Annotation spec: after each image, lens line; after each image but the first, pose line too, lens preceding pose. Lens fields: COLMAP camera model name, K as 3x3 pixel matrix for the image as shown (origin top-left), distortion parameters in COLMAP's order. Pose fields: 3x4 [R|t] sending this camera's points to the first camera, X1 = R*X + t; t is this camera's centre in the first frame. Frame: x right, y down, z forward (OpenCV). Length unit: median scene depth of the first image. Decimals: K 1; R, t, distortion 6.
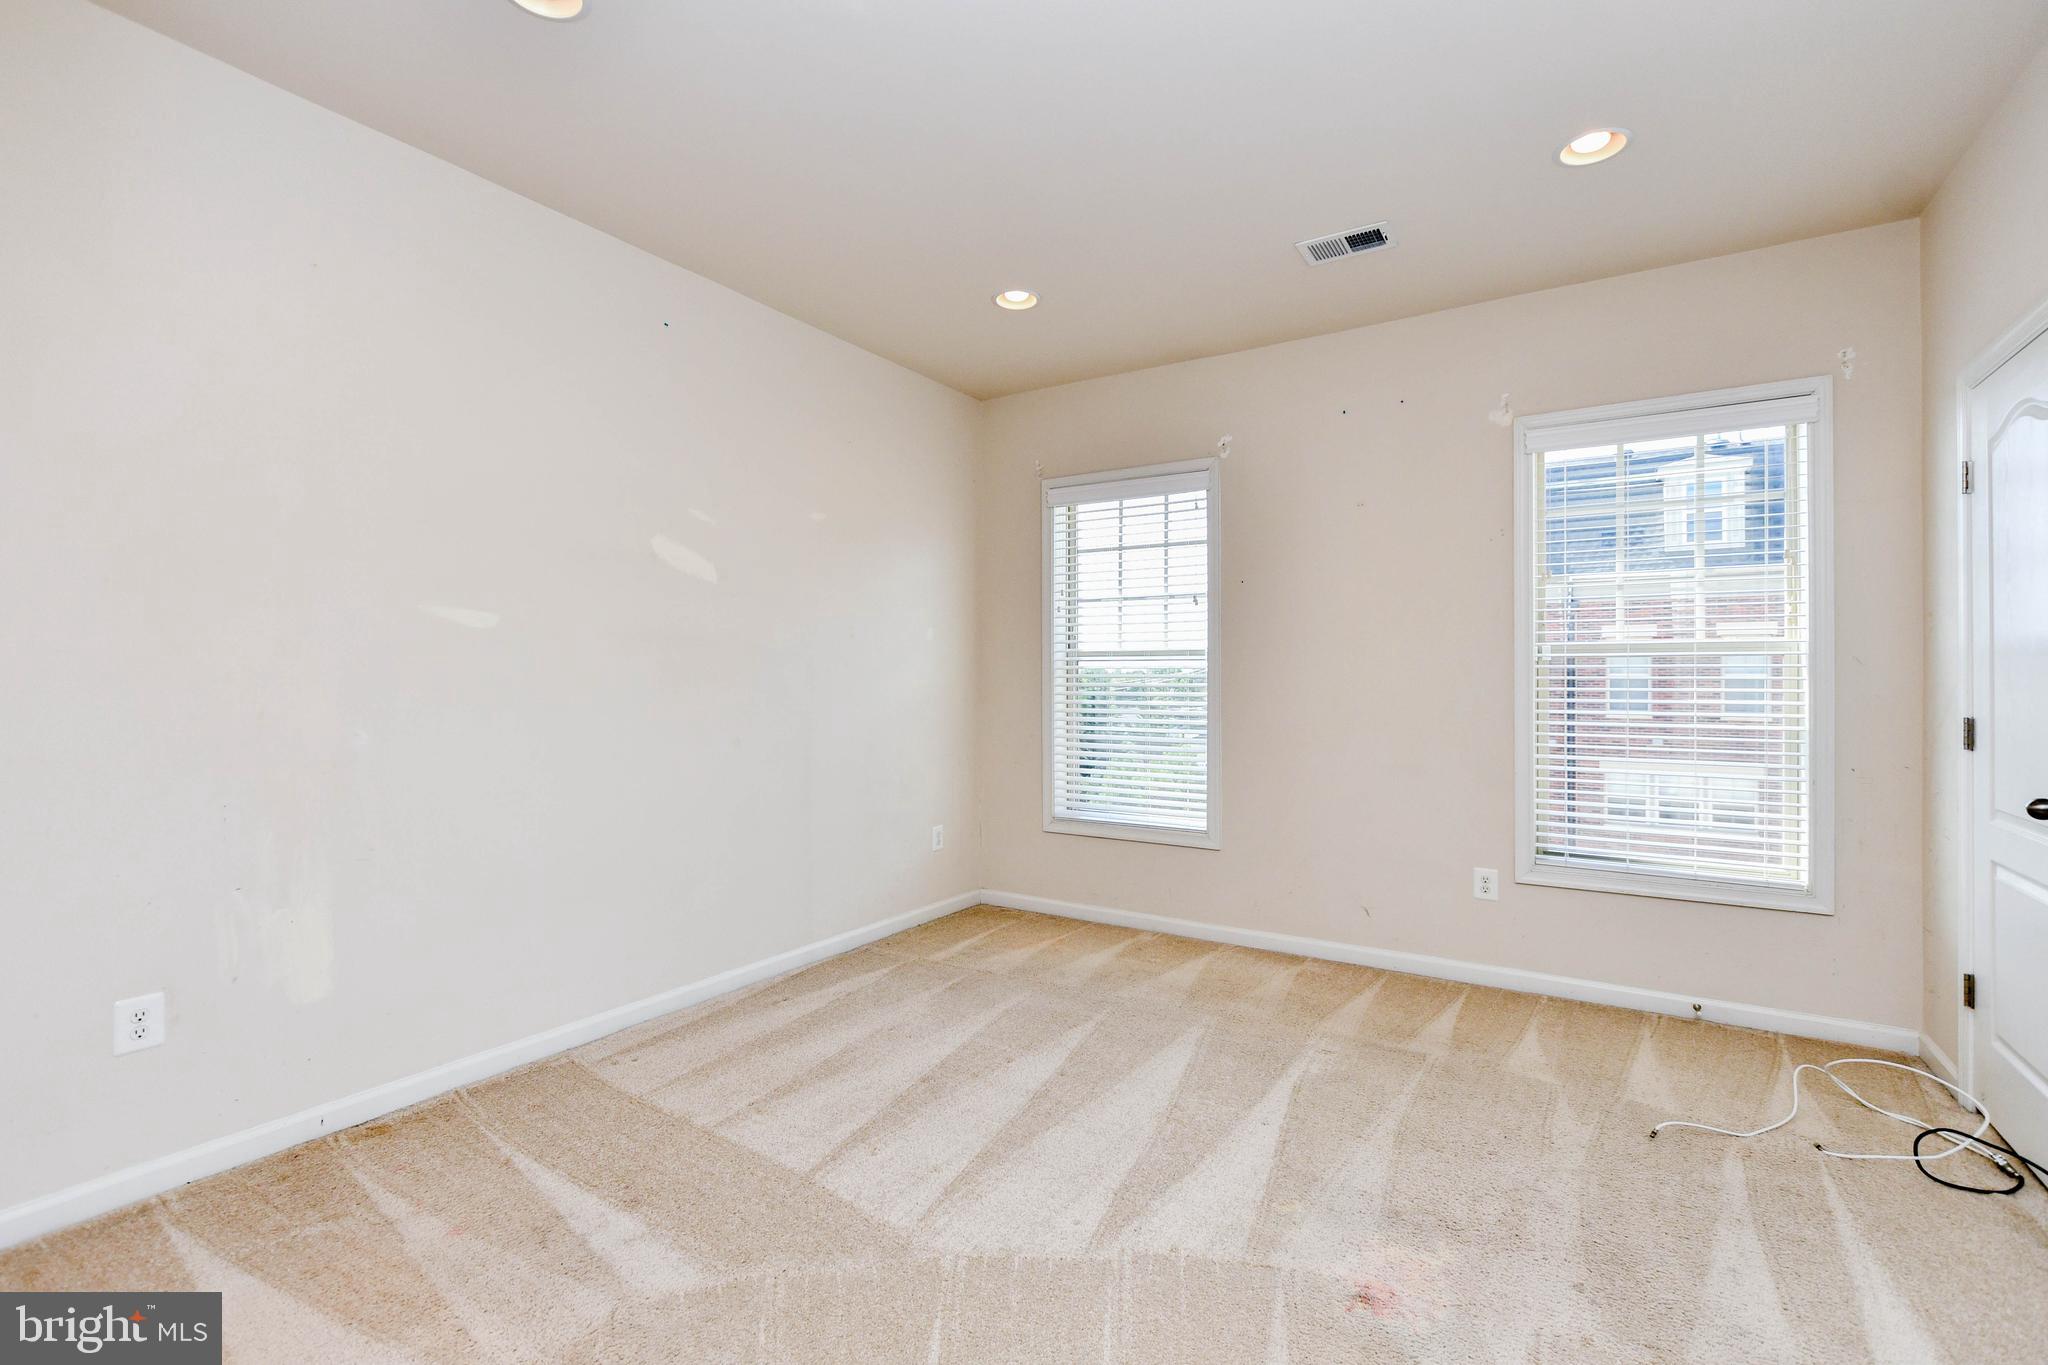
lens RADIAL K [[930.6, 0, 1039.5], [0, 930.6, 670.9], [0, 0, 1]] dist [-0.005498, 0.001651]
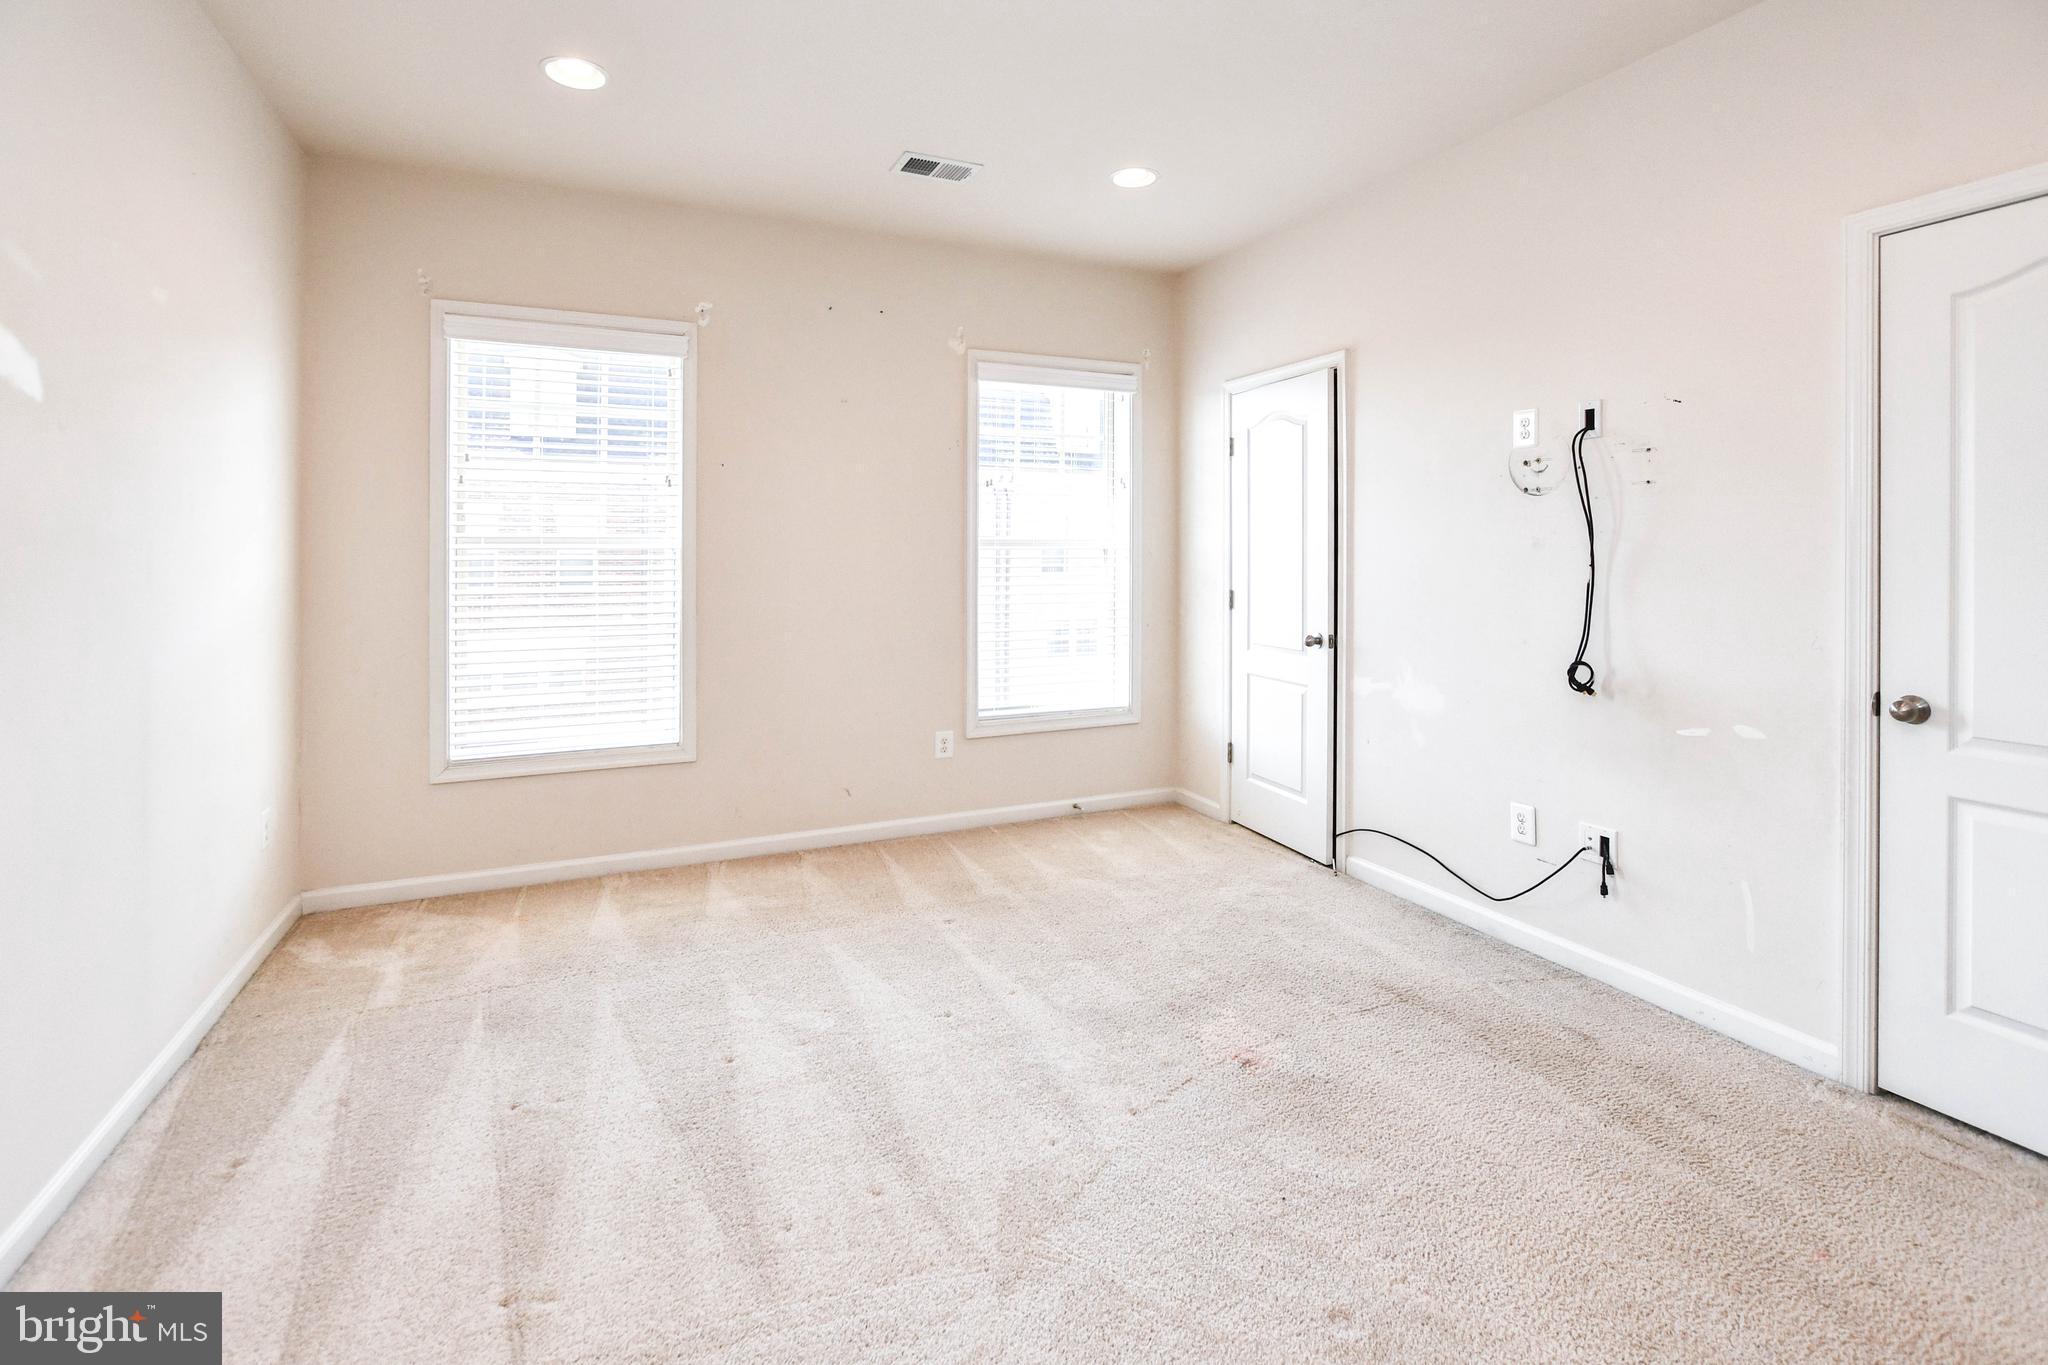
lens RADIAL K [[930.6, 0, 1034.3], [0, 930.6, 553.6], [0, 0, 1]] dist [-0.005498, 0.001651]
pose [[0.549123, -0.001053, 0.835741, -0.431255], [-0.002190, 0.999994, 0.002699, -0.013018], [-0.835738, -0.003312, 0.549118, 0.269312]]
